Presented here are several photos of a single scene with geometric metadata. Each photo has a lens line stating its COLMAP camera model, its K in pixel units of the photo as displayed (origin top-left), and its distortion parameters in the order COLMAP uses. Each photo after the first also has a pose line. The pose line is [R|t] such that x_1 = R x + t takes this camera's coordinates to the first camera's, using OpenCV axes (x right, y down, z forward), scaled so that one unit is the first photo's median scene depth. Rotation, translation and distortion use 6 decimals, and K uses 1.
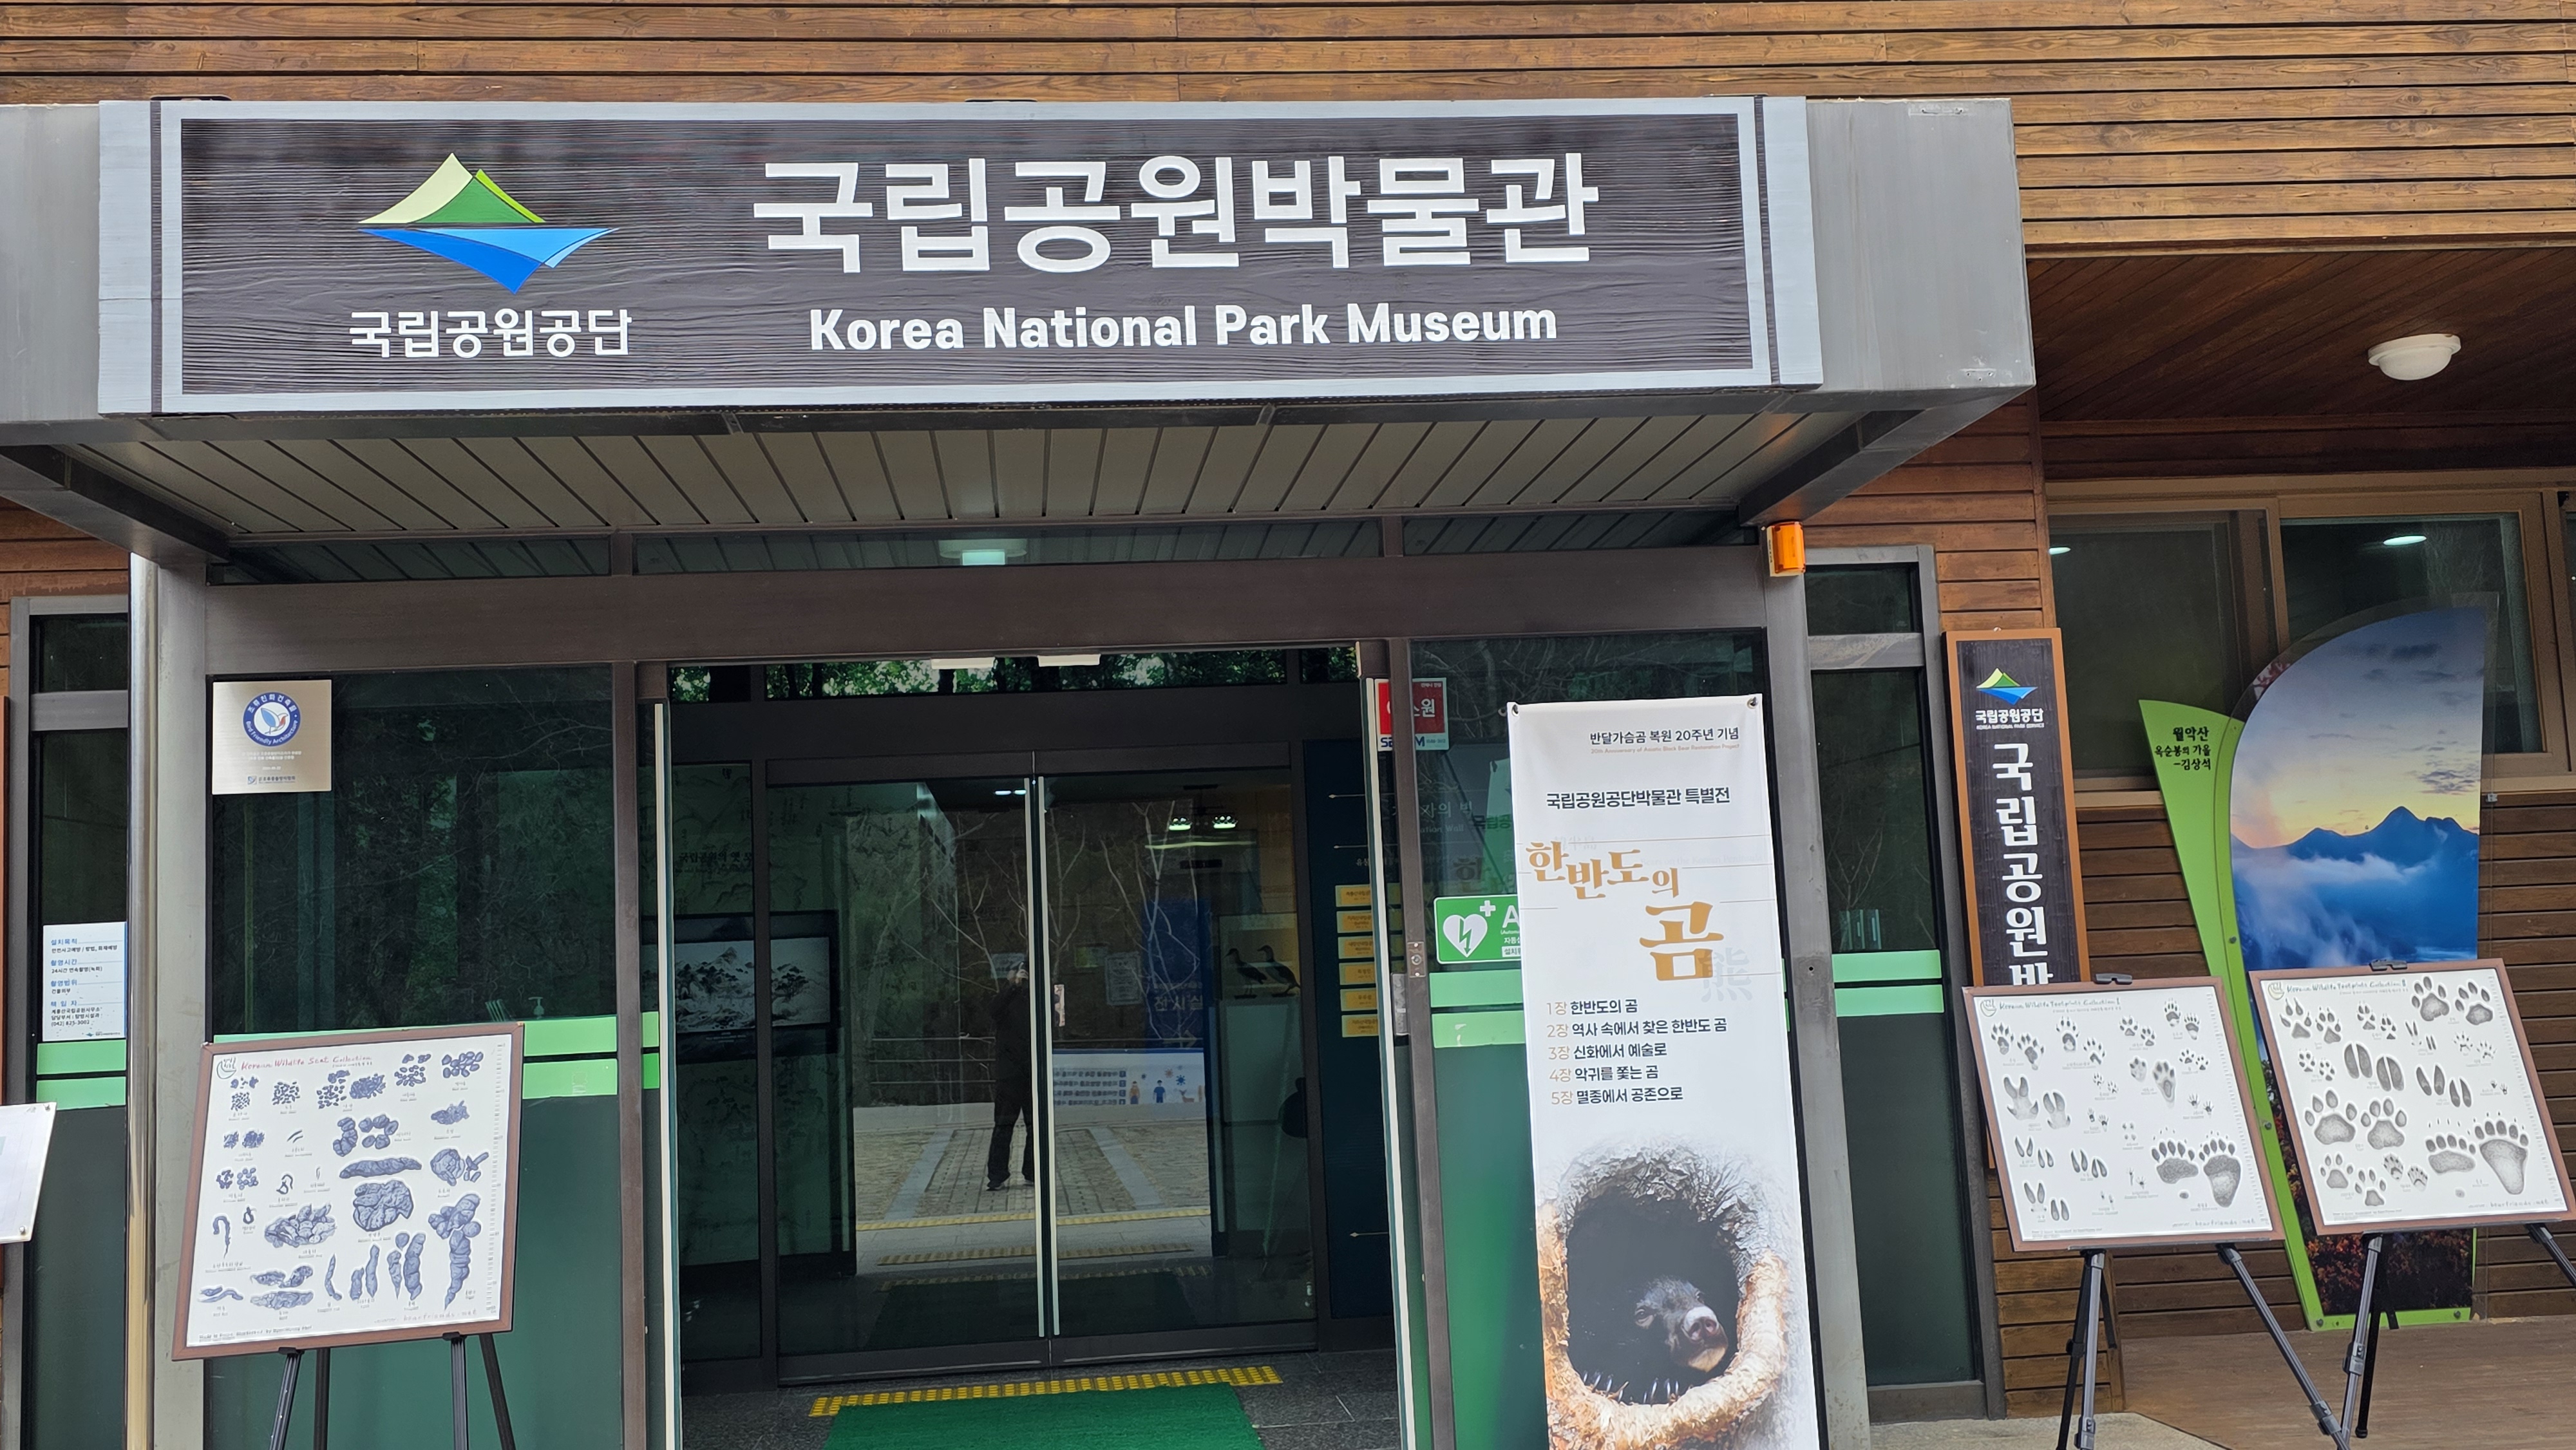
lens RADIAL K [[2288.2, 0, 1272.1], [0, 2288.2, 719.6], [0, 0, 1]] dist [0.124377, -0.190922]
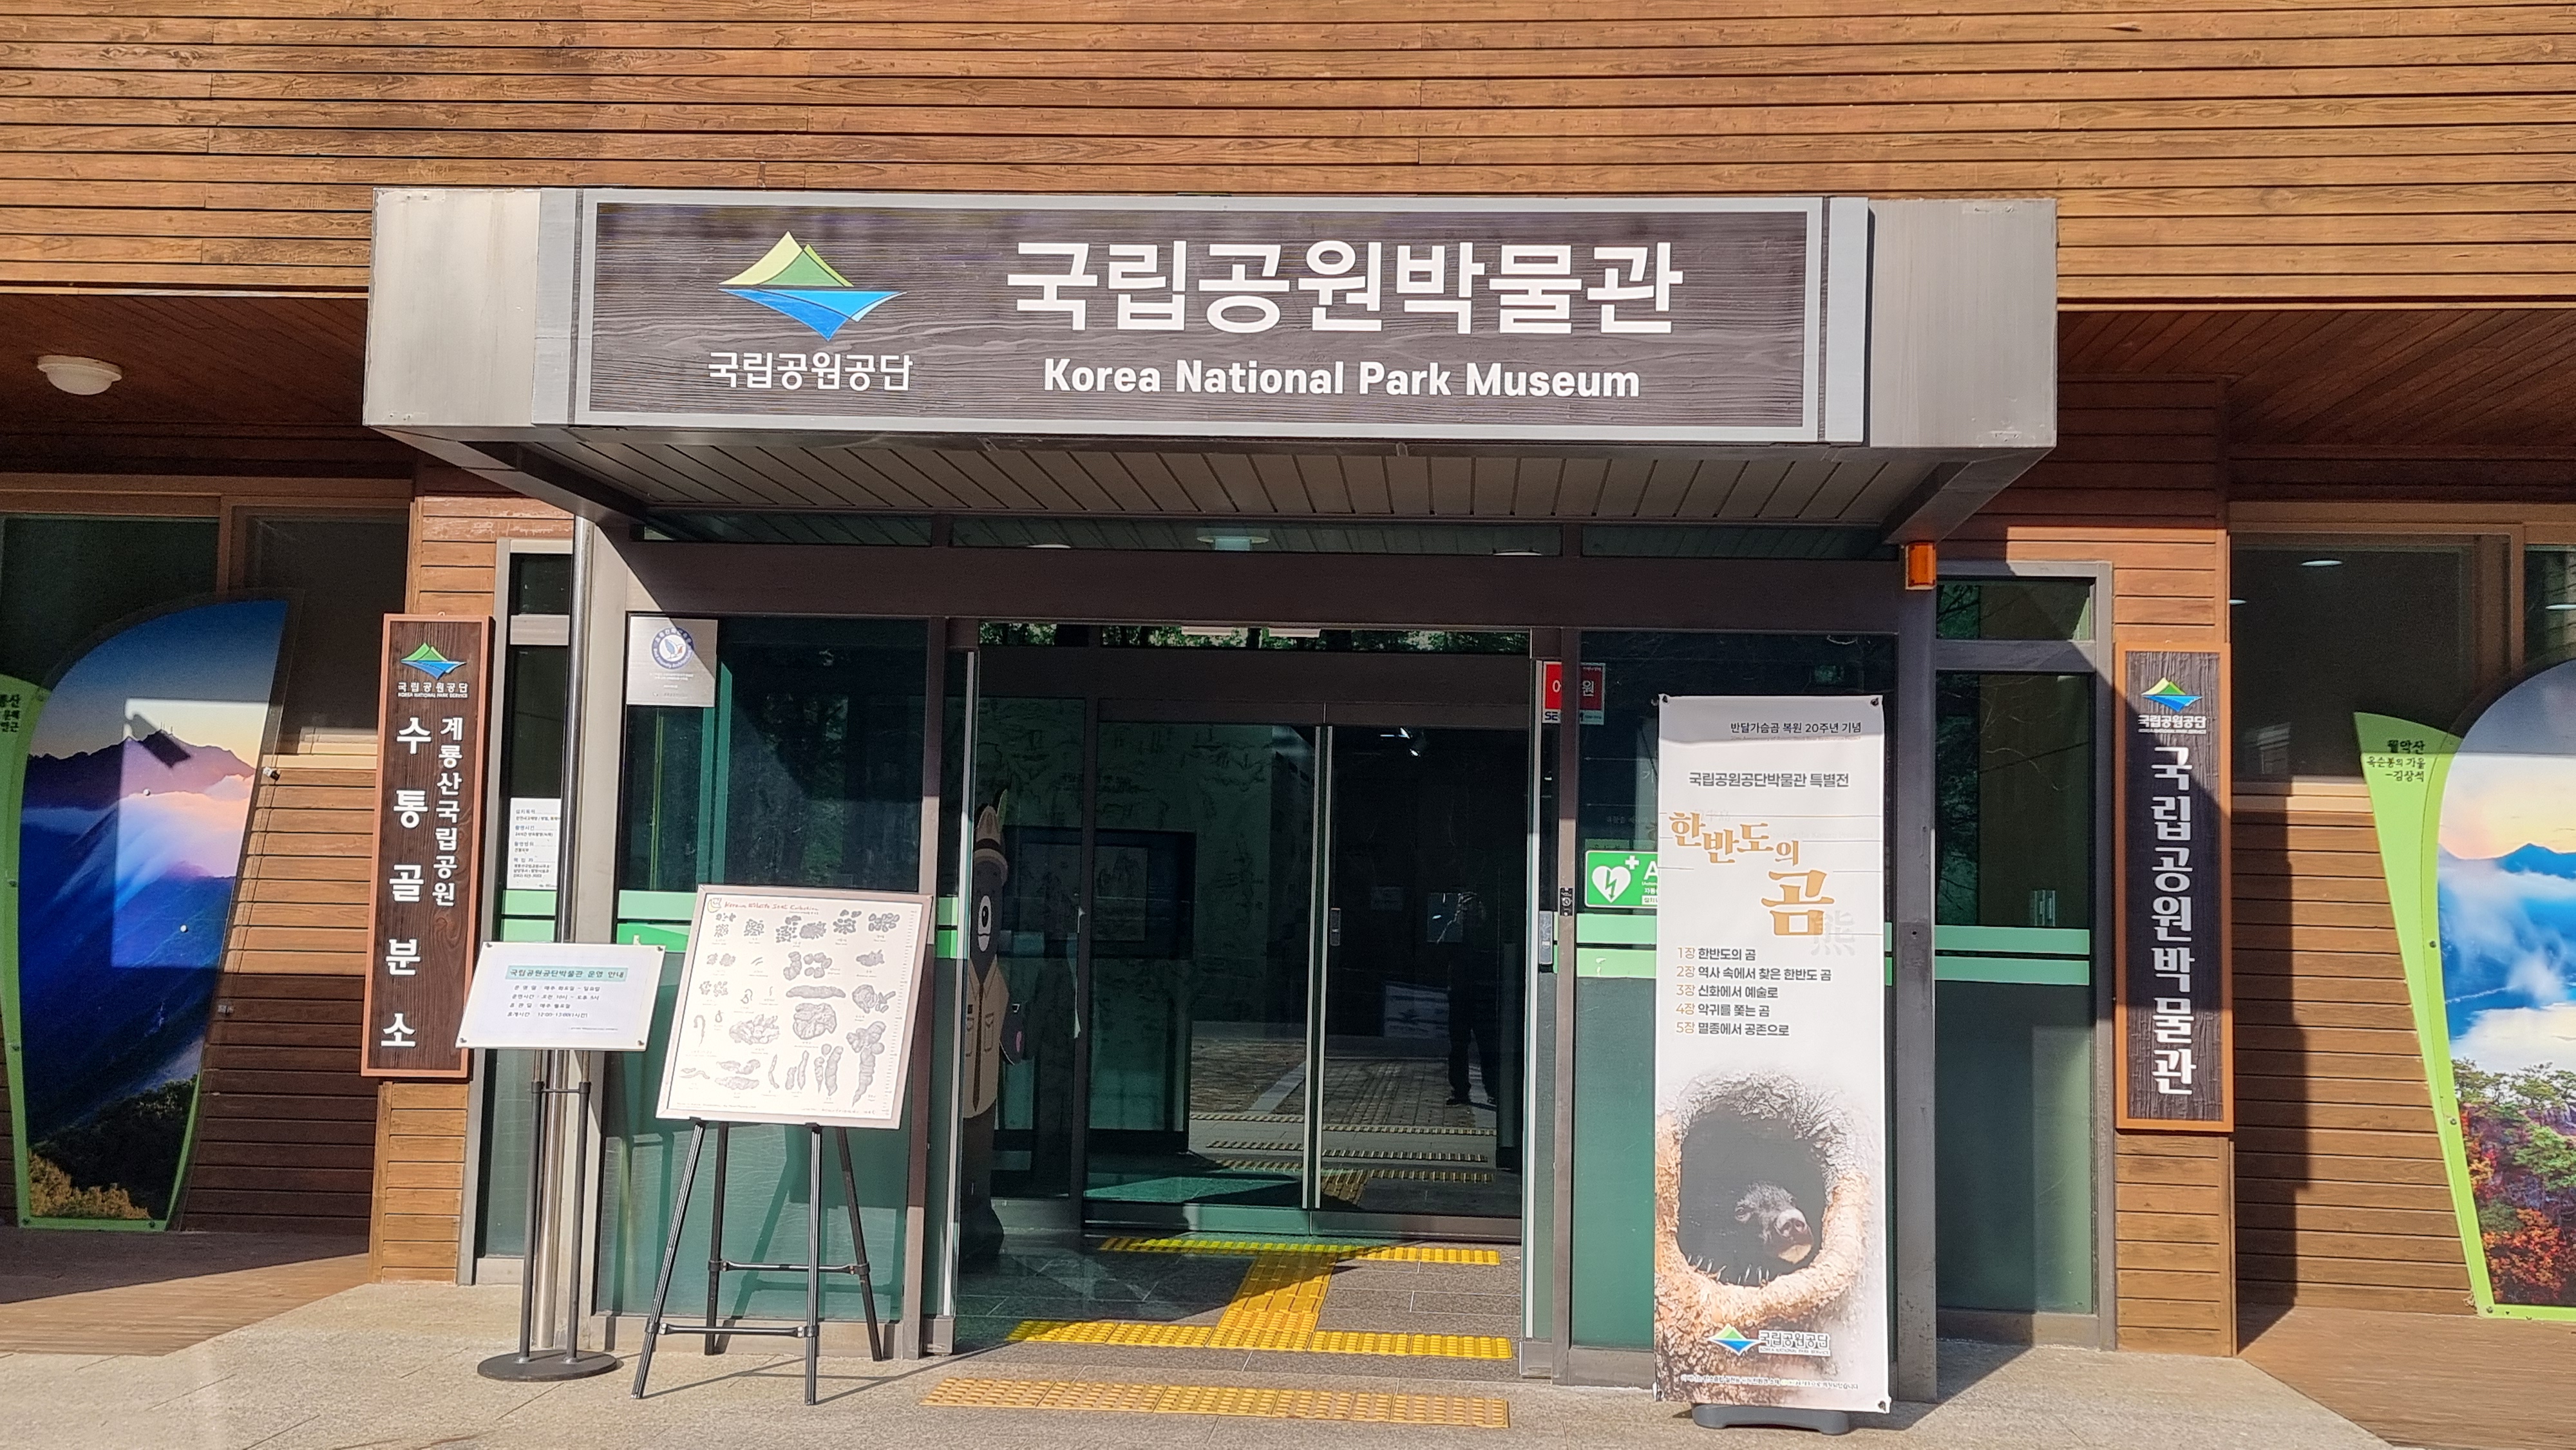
lens RADIAL K [[2280.7, 0, 1320.5], [0, 2280.7, 743.8], [0, 0, 1]] dist [0.102433, -0.077675]
pose [[0.983119, 0.058821, -0.173252, 0.178104], [-0.052655, 0.997812, 0.039981, -0.021291], [0.175225, -0.030184, 0.984066, -0.228794]]
